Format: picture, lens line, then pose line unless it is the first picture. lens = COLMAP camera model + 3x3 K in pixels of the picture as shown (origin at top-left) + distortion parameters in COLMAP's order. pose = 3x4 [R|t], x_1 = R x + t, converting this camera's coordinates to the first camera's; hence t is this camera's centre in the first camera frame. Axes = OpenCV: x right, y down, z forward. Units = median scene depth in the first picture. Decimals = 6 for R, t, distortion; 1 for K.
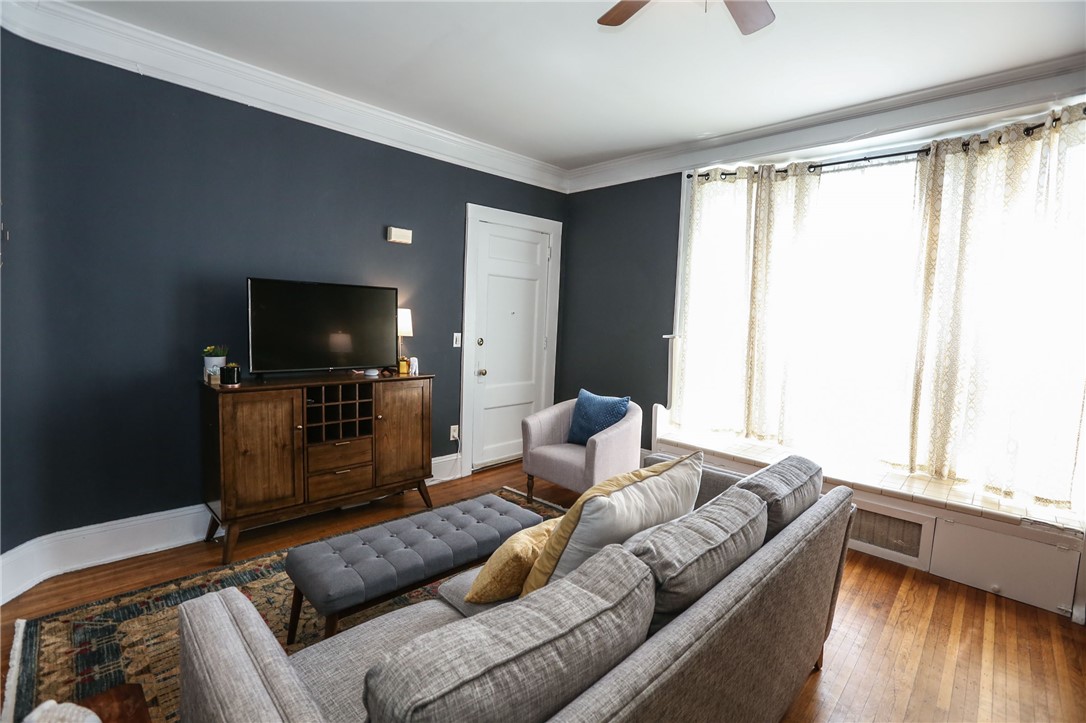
lens RADIAL K [[491.1, 0, 543.2], [0, 491.1, 357.9], [0, 0, 1]] dist [-0.059475, 0.020463]
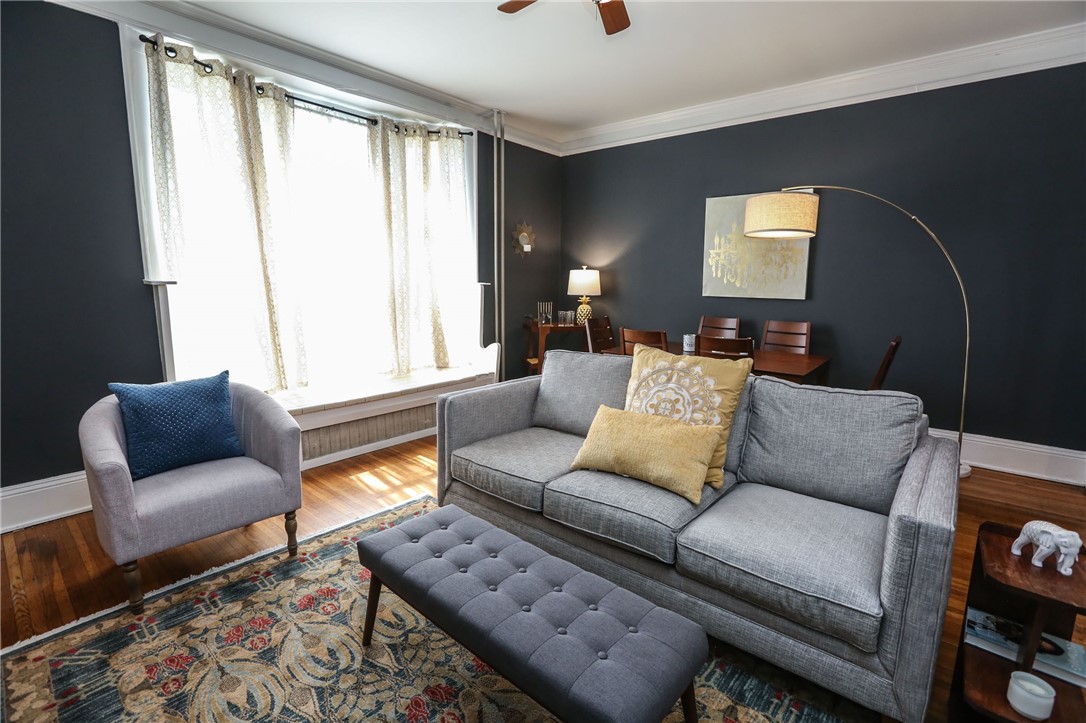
lens RADIAL K [[491.1, 0, 543.2], [0, 491.1, 357.9], [0, 0, 1]] dist [-0.059475, 0.020463]
pose [[-0.073337, -0.179214, 0.981073, -0.583915], [0.085377, 0.978982, 0.185214, -0.022078], [-0.993646, 0.097344, -0.056495, 0.686951]]
